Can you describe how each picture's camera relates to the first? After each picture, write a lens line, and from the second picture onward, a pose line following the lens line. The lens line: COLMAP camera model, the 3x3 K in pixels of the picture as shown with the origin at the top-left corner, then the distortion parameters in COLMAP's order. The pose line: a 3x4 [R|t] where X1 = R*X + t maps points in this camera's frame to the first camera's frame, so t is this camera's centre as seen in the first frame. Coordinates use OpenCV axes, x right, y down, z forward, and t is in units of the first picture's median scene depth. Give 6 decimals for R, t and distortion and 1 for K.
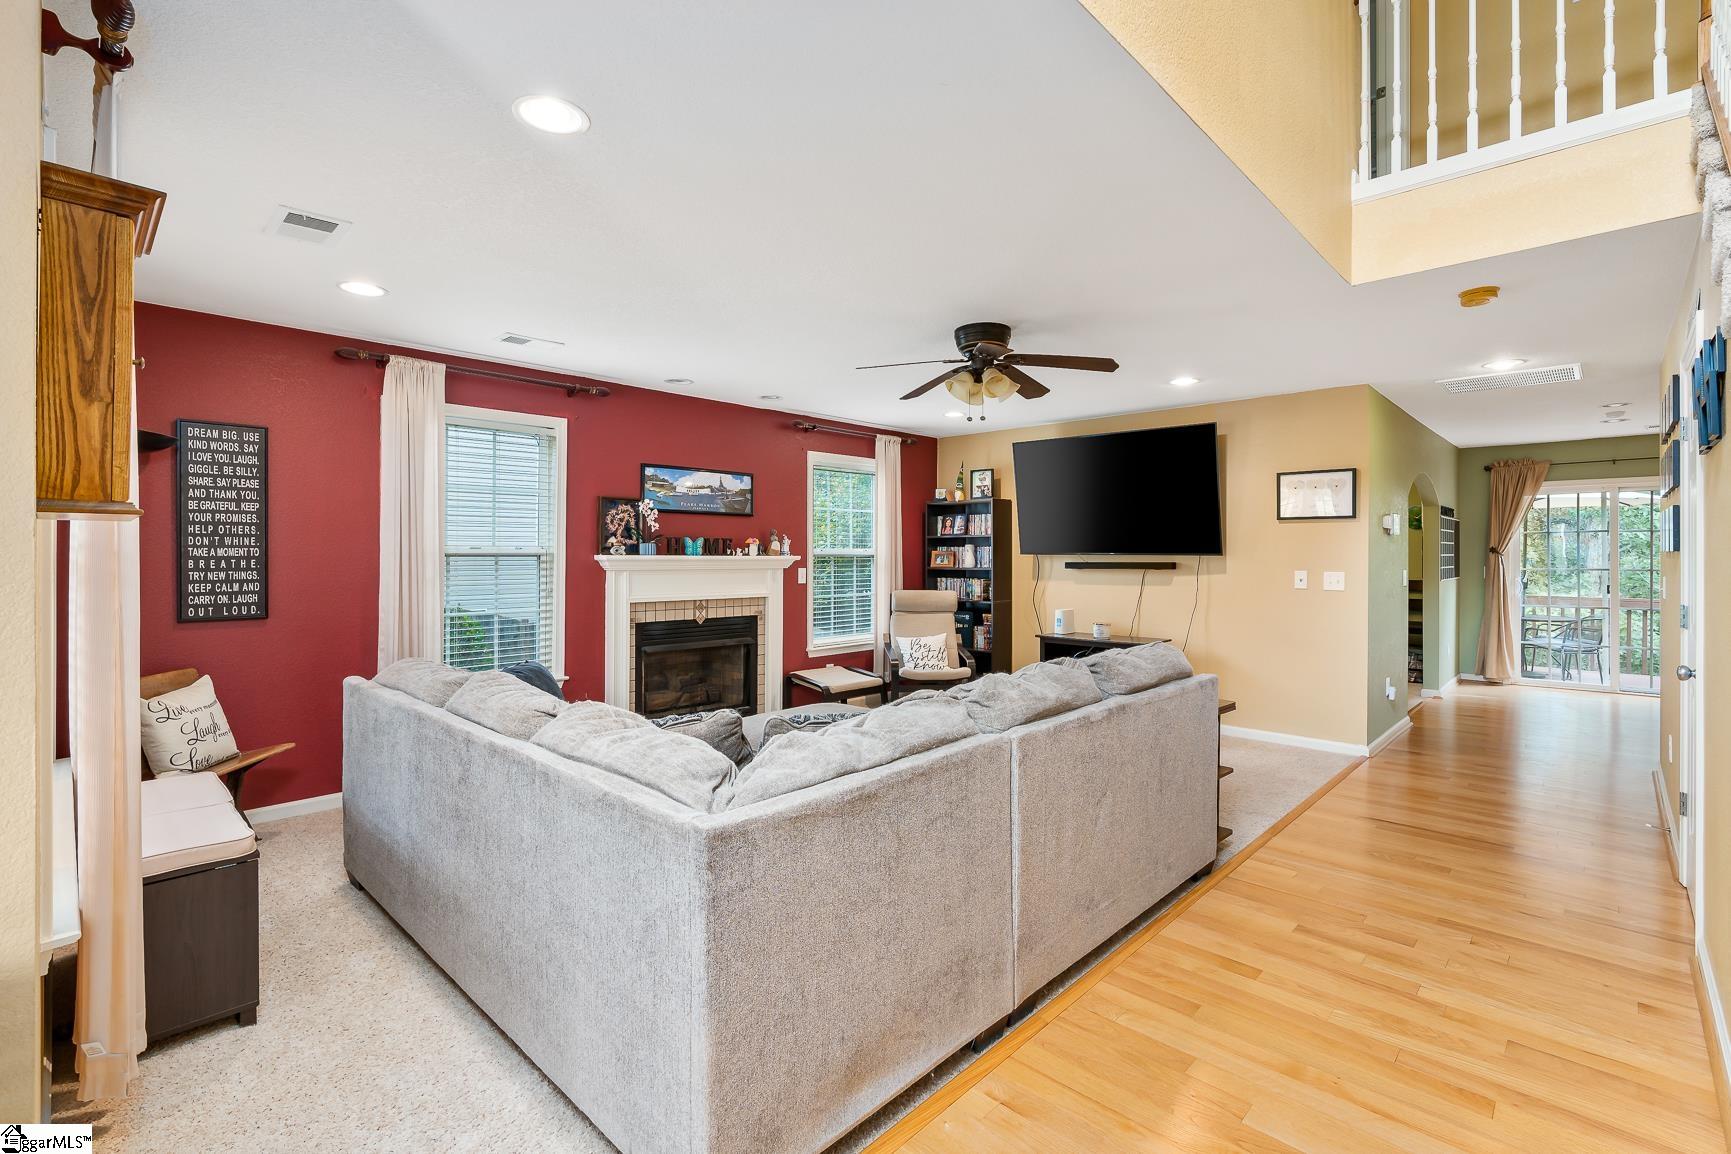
lens RADIAL K [[783.8, 0, 873.1], [0, 783.8, 561.4], [0, 0, 1]] dist [-0.003962, -0.000135]
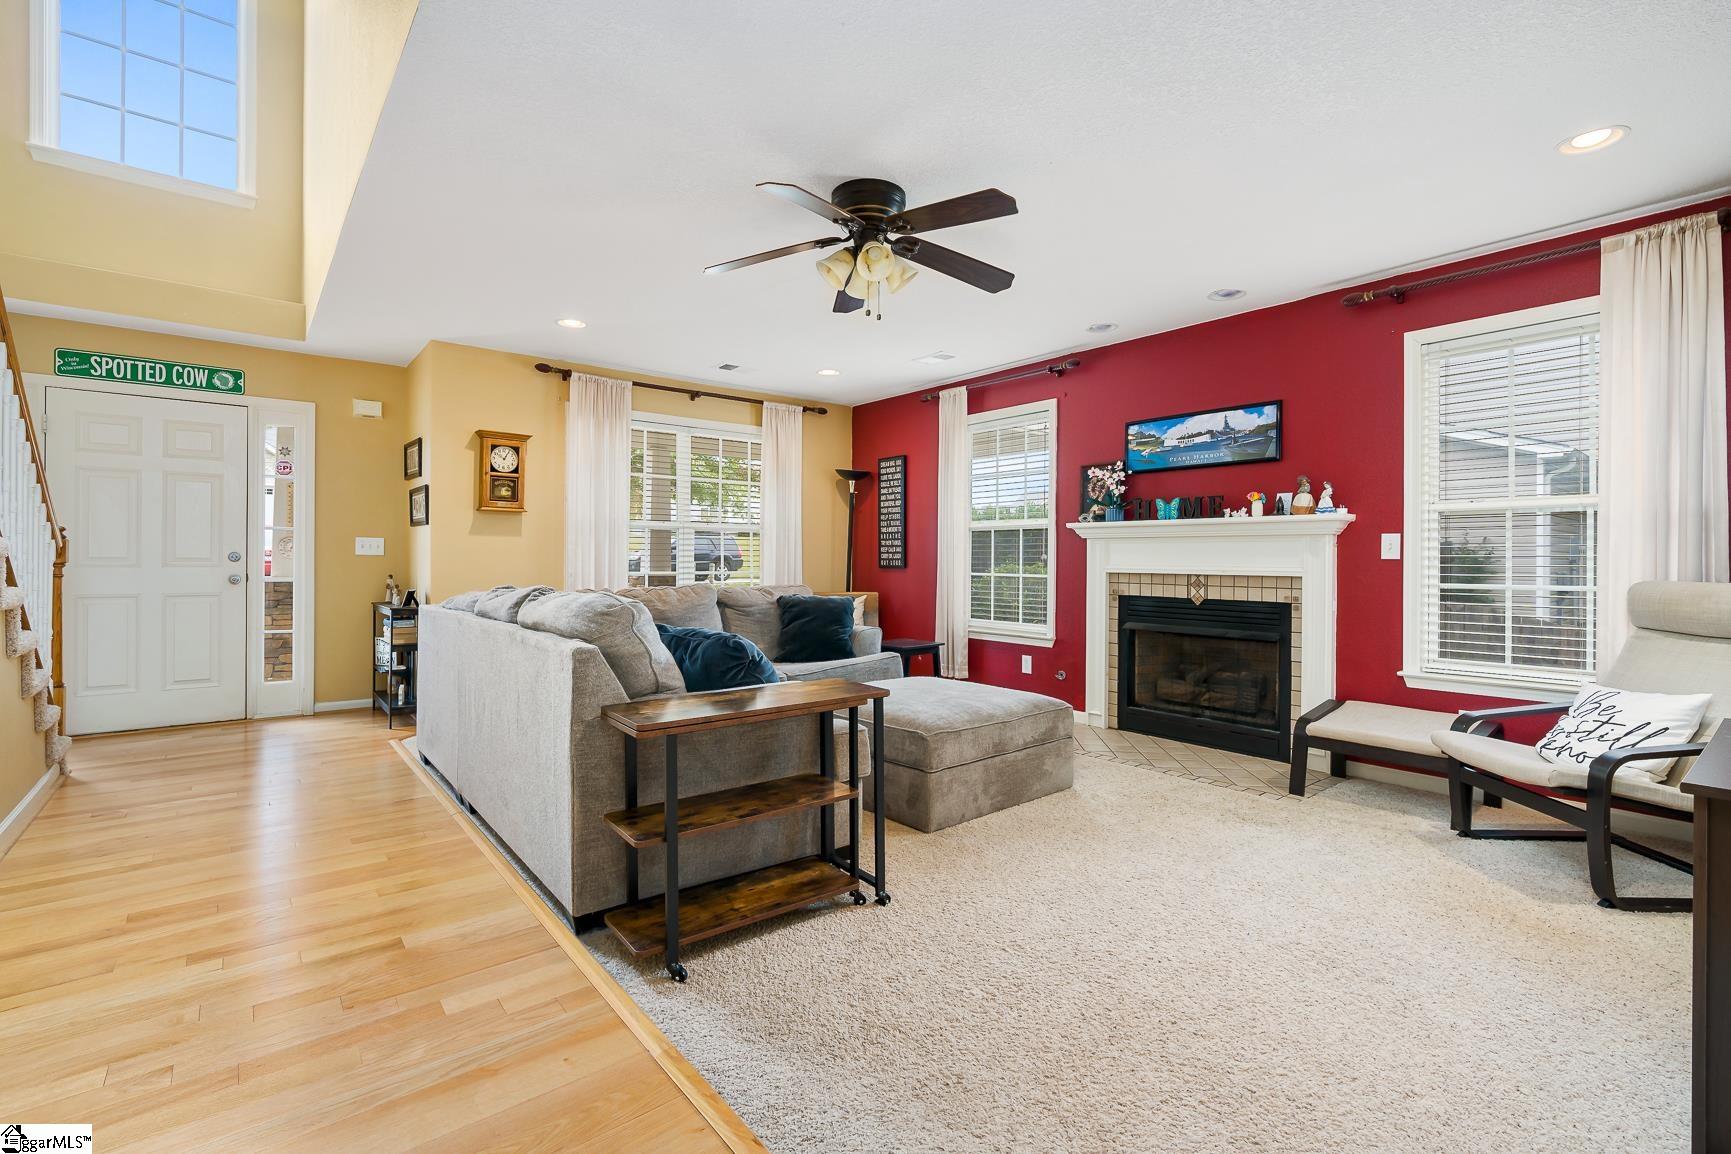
lens RADIAL K [[783.8, 0, 871.7], [0, 783.8, 565.4], [0, 0, 1]] dist [-0.003962, -0.000135]
pose [[-0.119039, 0.003293, -0.992884, 0.629483], [-0.014421, 0.999883, 0.005045, 0.040722], [0.992785, 0.014919, -0.118978, 0.777038]]
